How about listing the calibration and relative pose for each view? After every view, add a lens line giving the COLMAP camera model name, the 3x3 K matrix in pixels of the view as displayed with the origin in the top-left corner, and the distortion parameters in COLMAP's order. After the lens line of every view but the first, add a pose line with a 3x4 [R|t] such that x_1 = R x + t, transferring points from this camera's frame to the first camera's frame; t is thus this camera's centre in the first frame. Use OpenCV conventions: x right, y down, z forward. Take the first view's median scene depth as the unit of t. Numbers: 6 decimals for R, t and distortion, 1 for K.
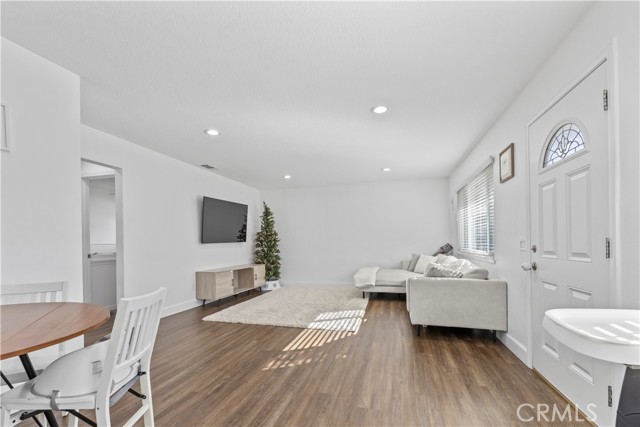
lens RADIAL K [[279.1, 0, 316.8], [0, 279.1, 238.8], [0, 0, 1]] dist [-0.000791, -0.000018]
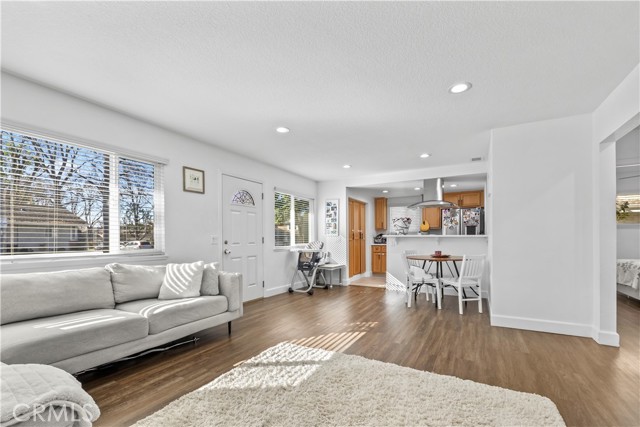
lens RADIAL K [[279.1, 0, 316.8], [0, 279.1, 238.8], [0, 0, 1]] dist [-0.000791, -0.000018]
pose [[-0.972389, 0.007776, 0.233237, -0.110695], [0.005506, 0.999931, -0.010382, 0.016332], [-0.233302, -0.008811, -0.972364, 1.222889]]
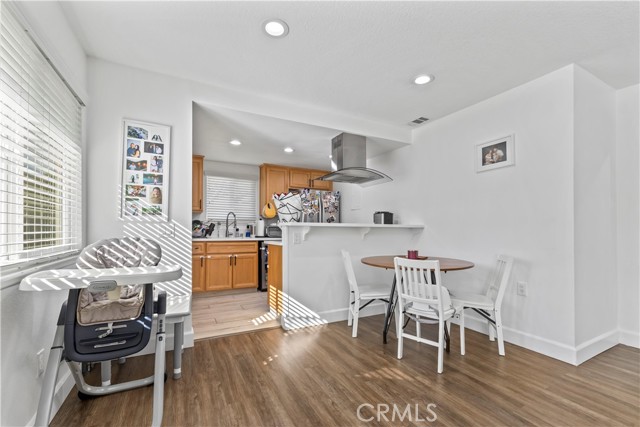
lens RADIAL K [[277.2, 0, 317.6], [0, 277.2, 226.6], [0, 0, 1]] dist [0.001430, 0.000134]
pose [[-0.728329, -0.001071, -0.685227, 0.237114], [0.009360, 0.999890, -0.011512, 0.006533], [0.685163, -0.014798, -0.728239, 0.482213]]
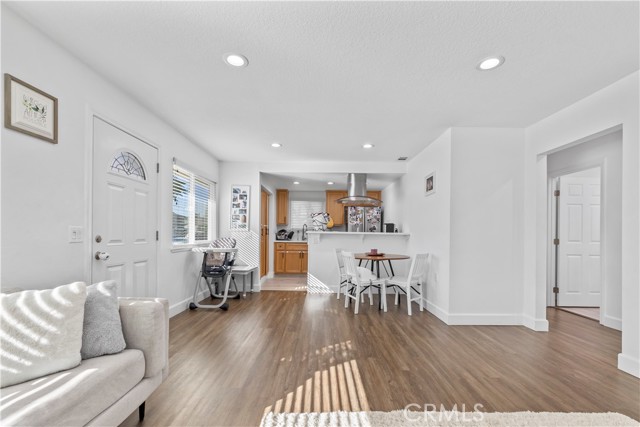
lens RADIAL K [[277.4, 0, 318.2], [0, 277.4, 233.4], [0, 0, 1]] dist [0.000131, 0.000257]
pose [[-0.962159, -0.006258, -0.272416, 0.126198], [-0.002699, 0.999906, -0.013439, 0.012067], [0.272474, -0.012195, -0.962086, 1.016541]]
